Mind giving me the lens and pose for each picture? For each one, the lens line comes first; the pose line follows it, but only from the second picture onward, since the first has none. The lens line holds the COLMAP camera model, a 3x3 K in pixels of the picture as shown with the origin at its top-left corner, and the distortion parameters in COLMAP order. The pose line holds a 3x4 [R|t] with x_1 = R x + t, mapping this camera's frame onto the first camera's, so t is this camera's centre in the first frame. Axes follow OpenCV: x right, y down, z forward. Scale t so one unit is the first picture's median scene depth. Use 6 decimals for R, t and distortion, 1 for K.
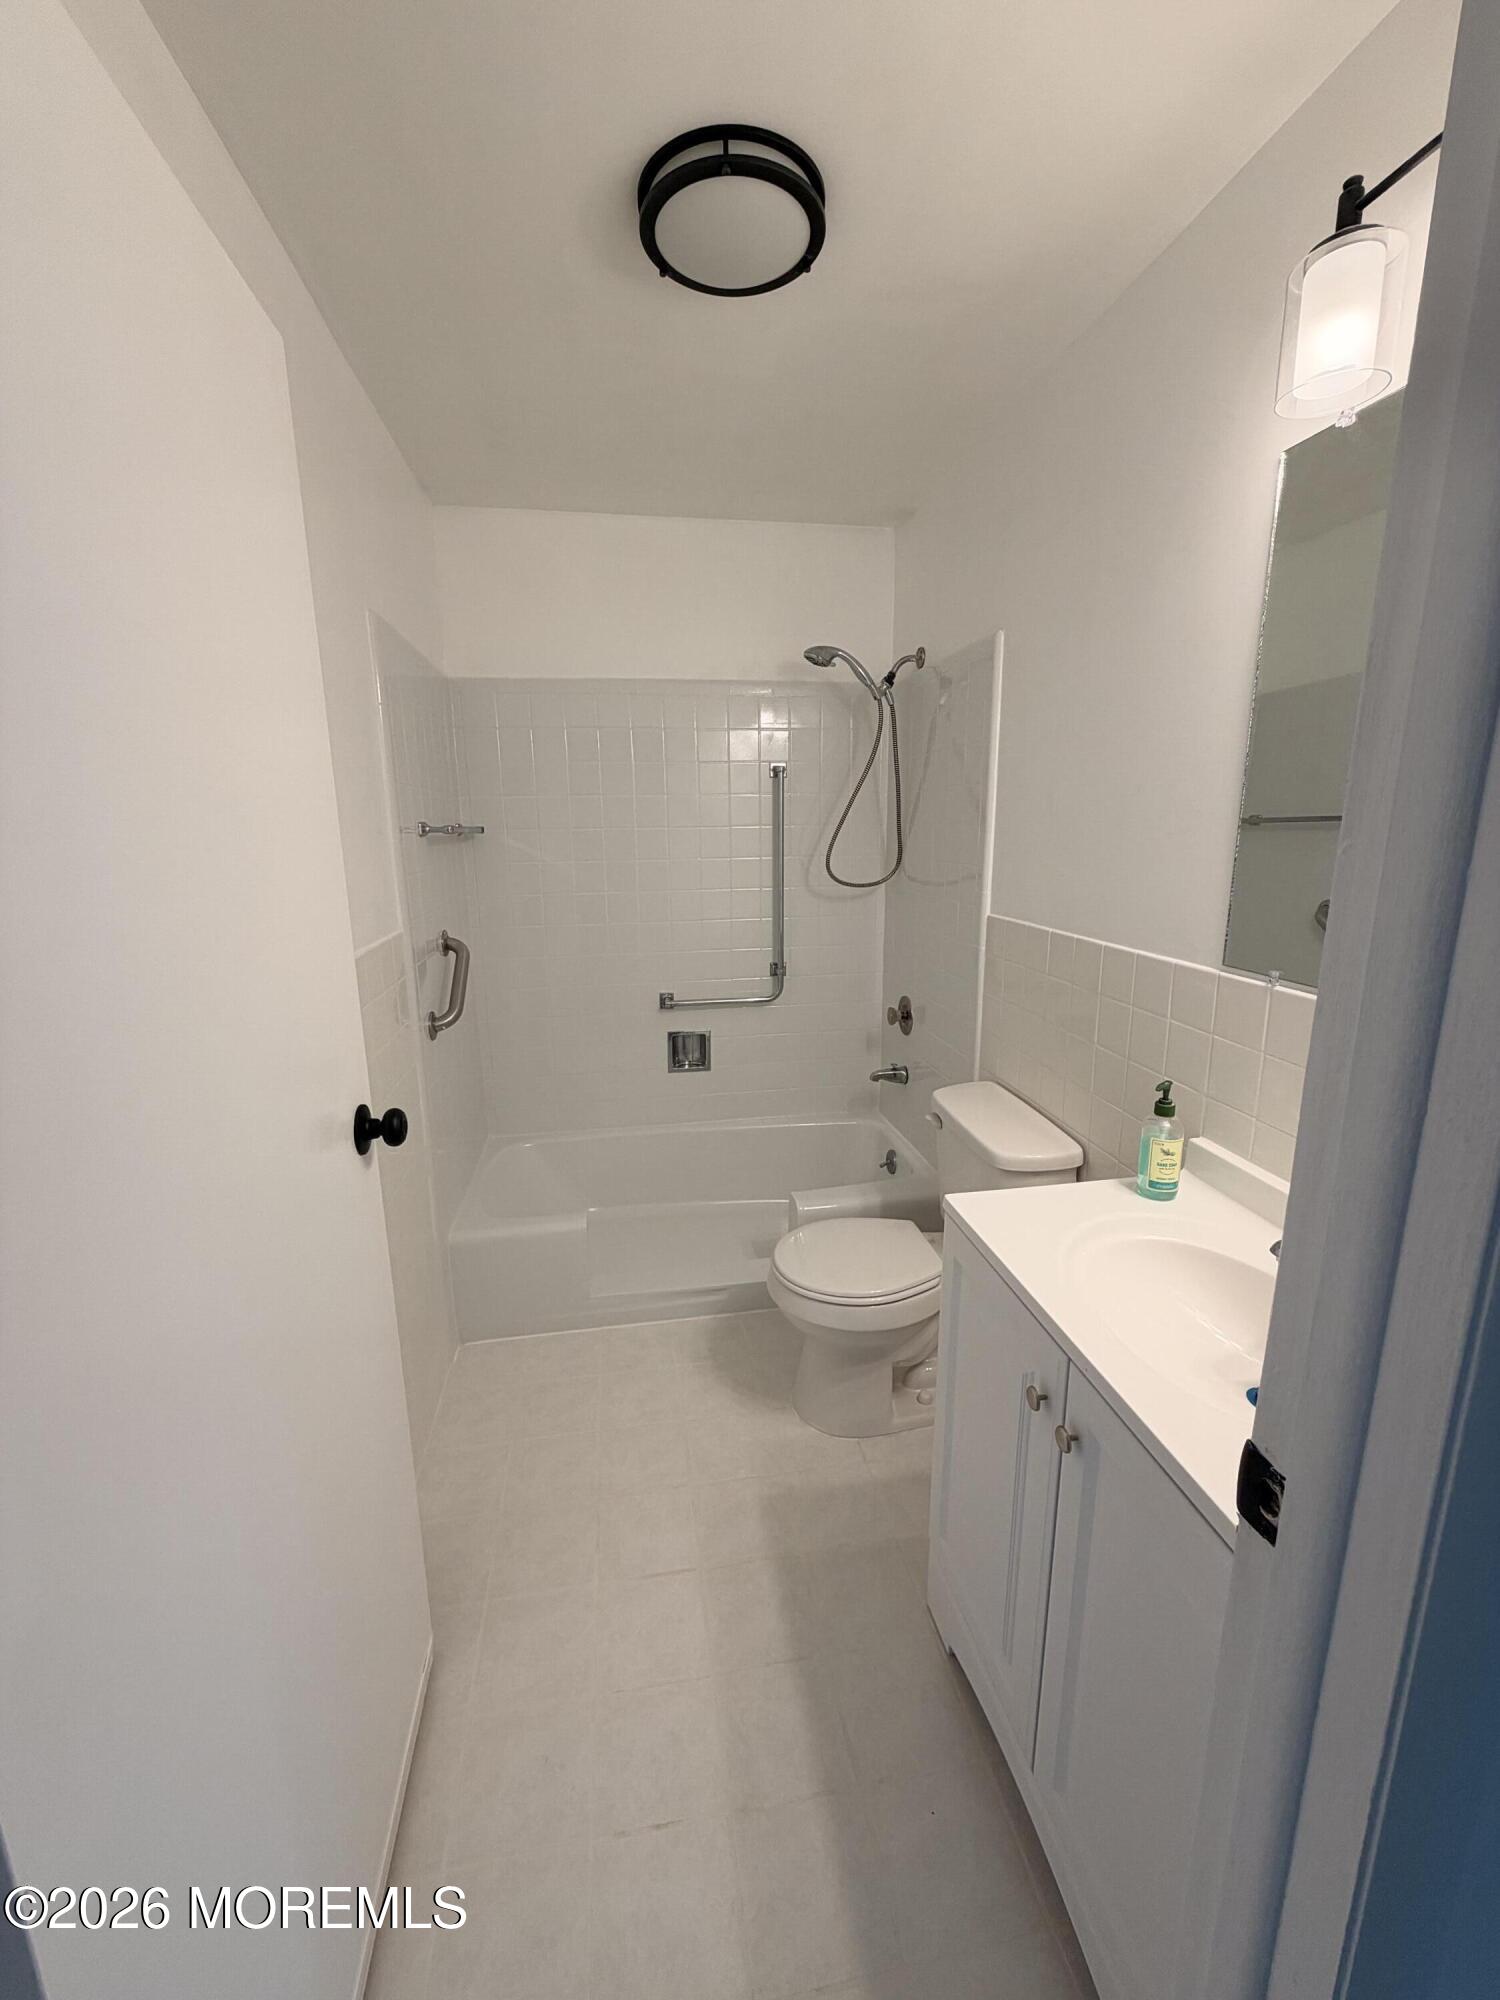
lens RADIAL K [[798.4, 0, 750.9], [0, 798.4, 995.6], [0, 0, 1]] dist [-0.001234, 0.000568]
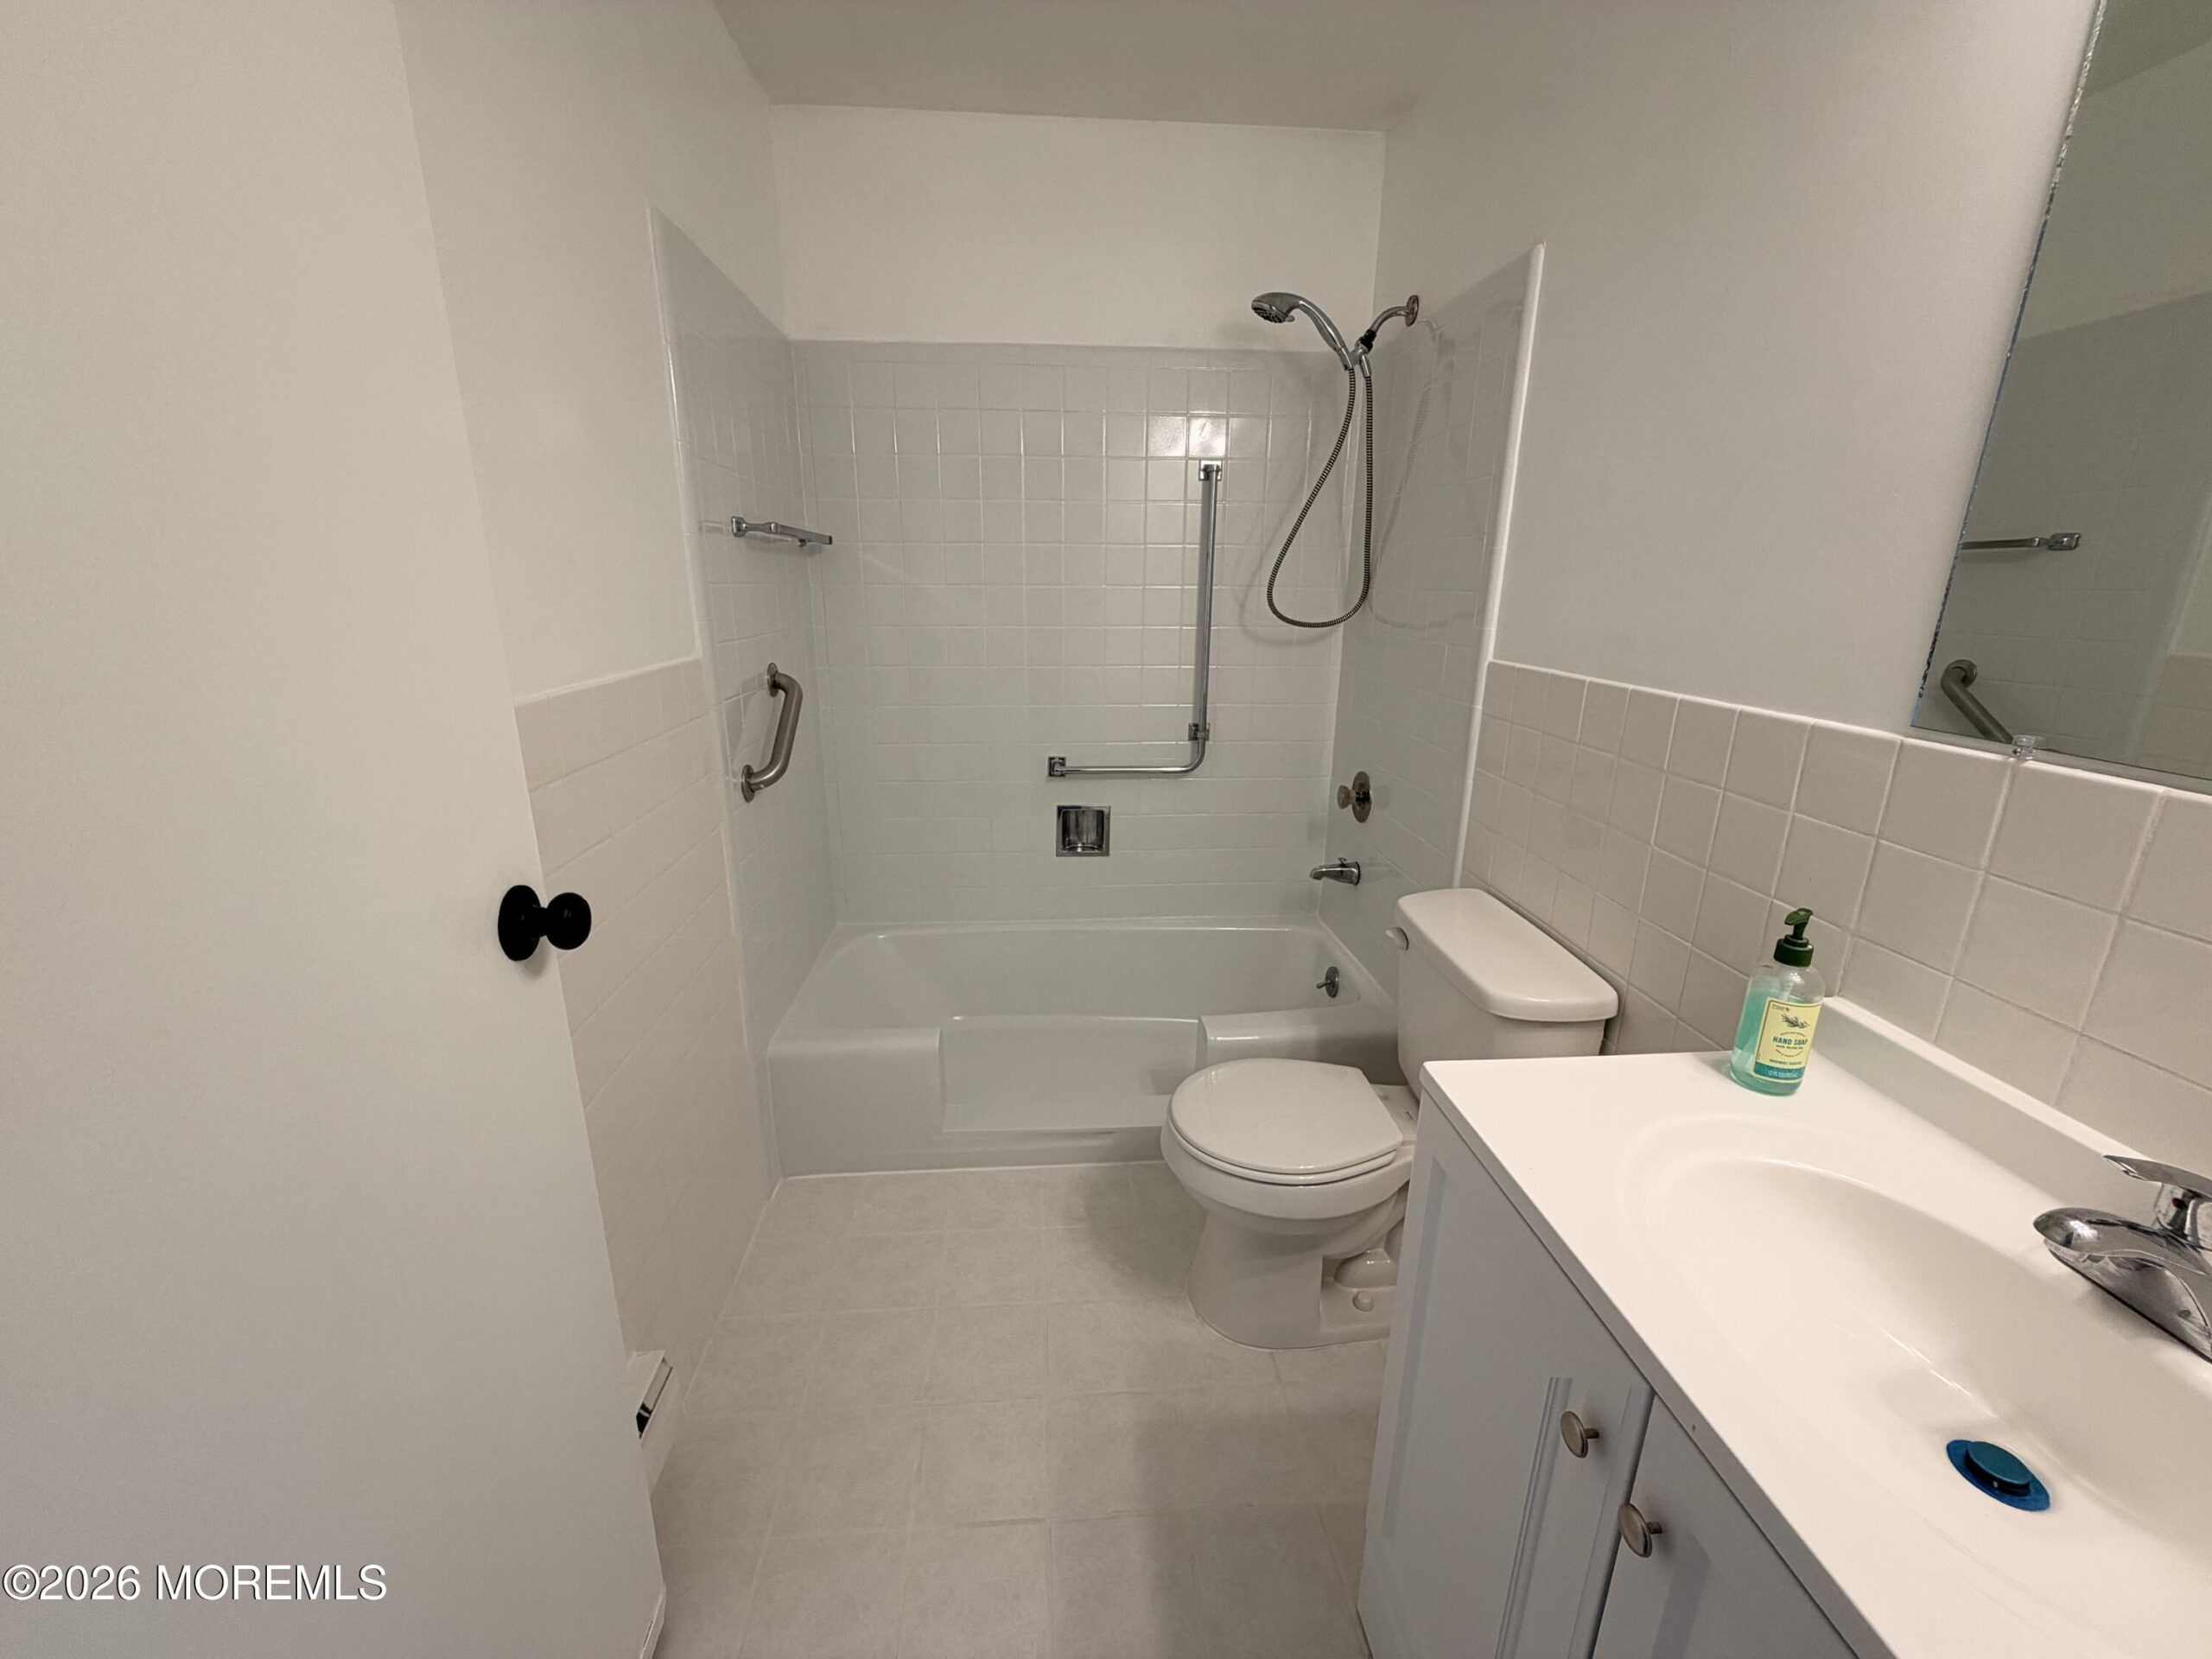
lens RADIAL K [[884.2, 0, 1100.8], [0, 884.2, 828.3], [0, 0, 1]] dist [0.000784, 0.000148]
pose [[0.995682, 0.043733, -0.081887, 0.015268], [-0.038453, 0.997145, 0.064990, 0.010566], [0.084495, -0.061561, 0.994520, 0.142301]]
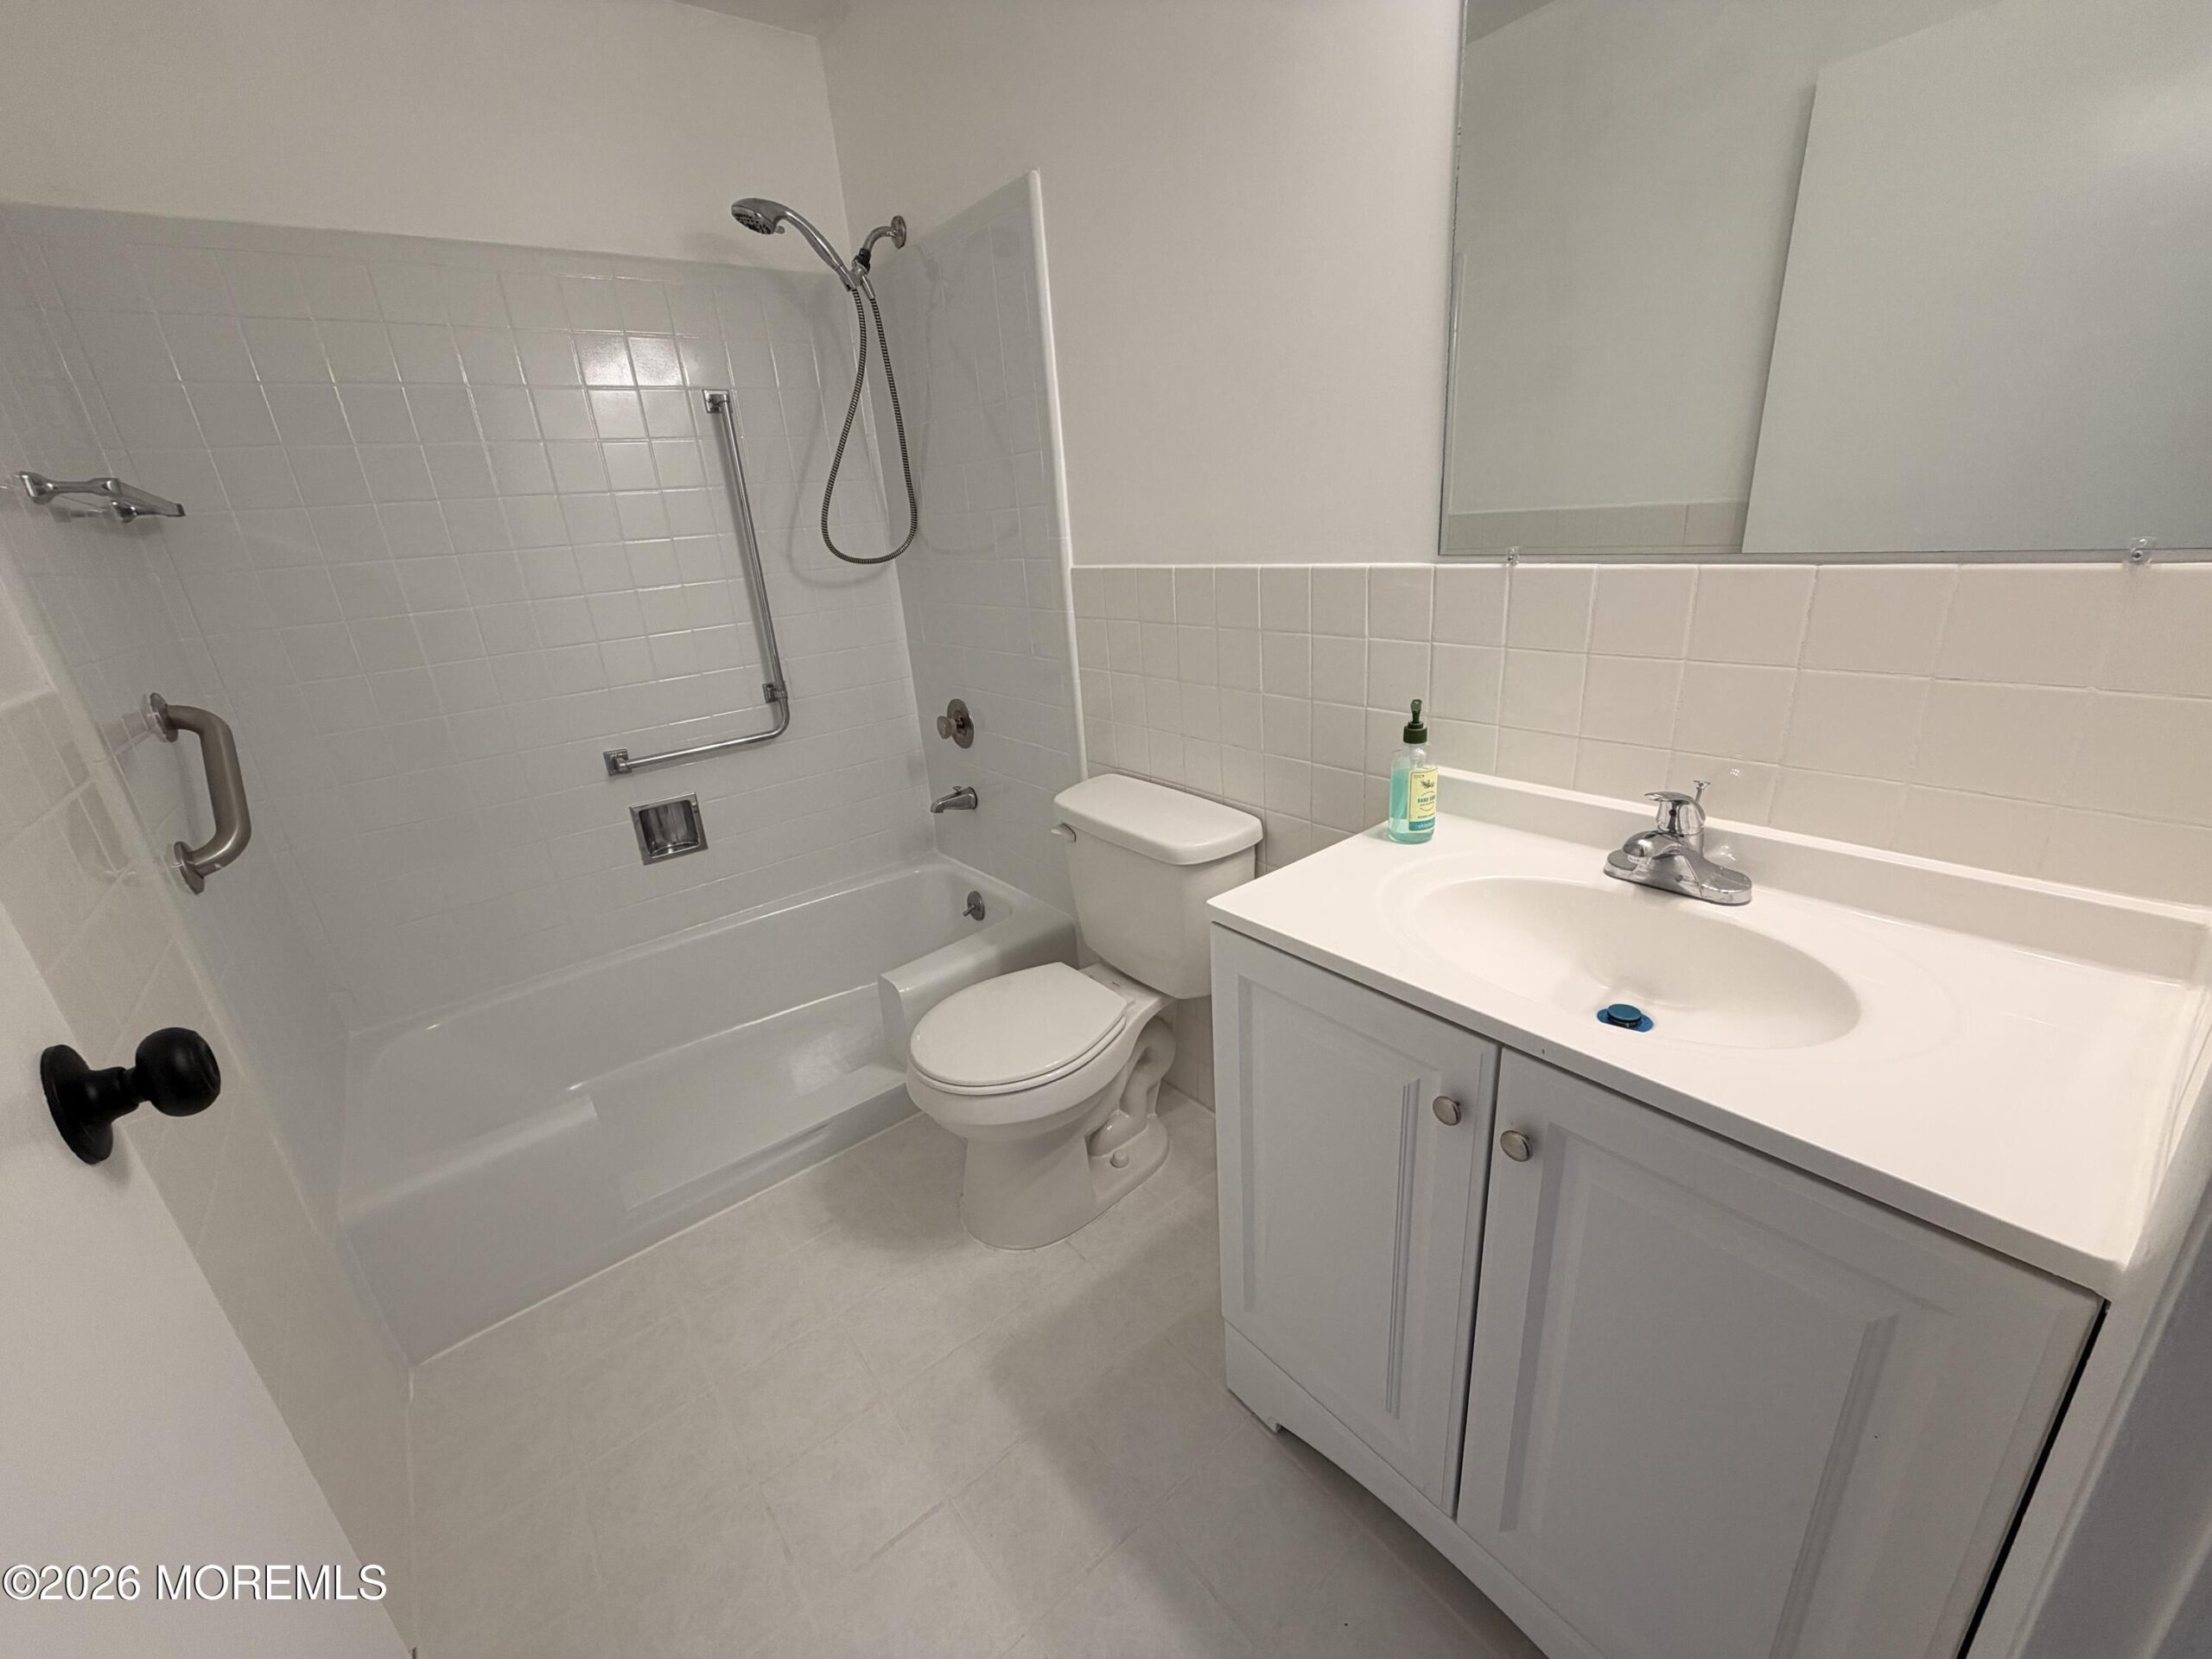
lens RADIAL K [[883.1, 0, 1101.1], [0, 883.1, 829.4], [0, 0, 1]] dist [-0.001234, 0.000568]
pose [[0.873142, -0.217318, 0.436344, -0.102456], [0.169253, 0.974592, 0.146707, 0.025269], [-0.457140, -0.054243, 0.887739, 0.172284]]
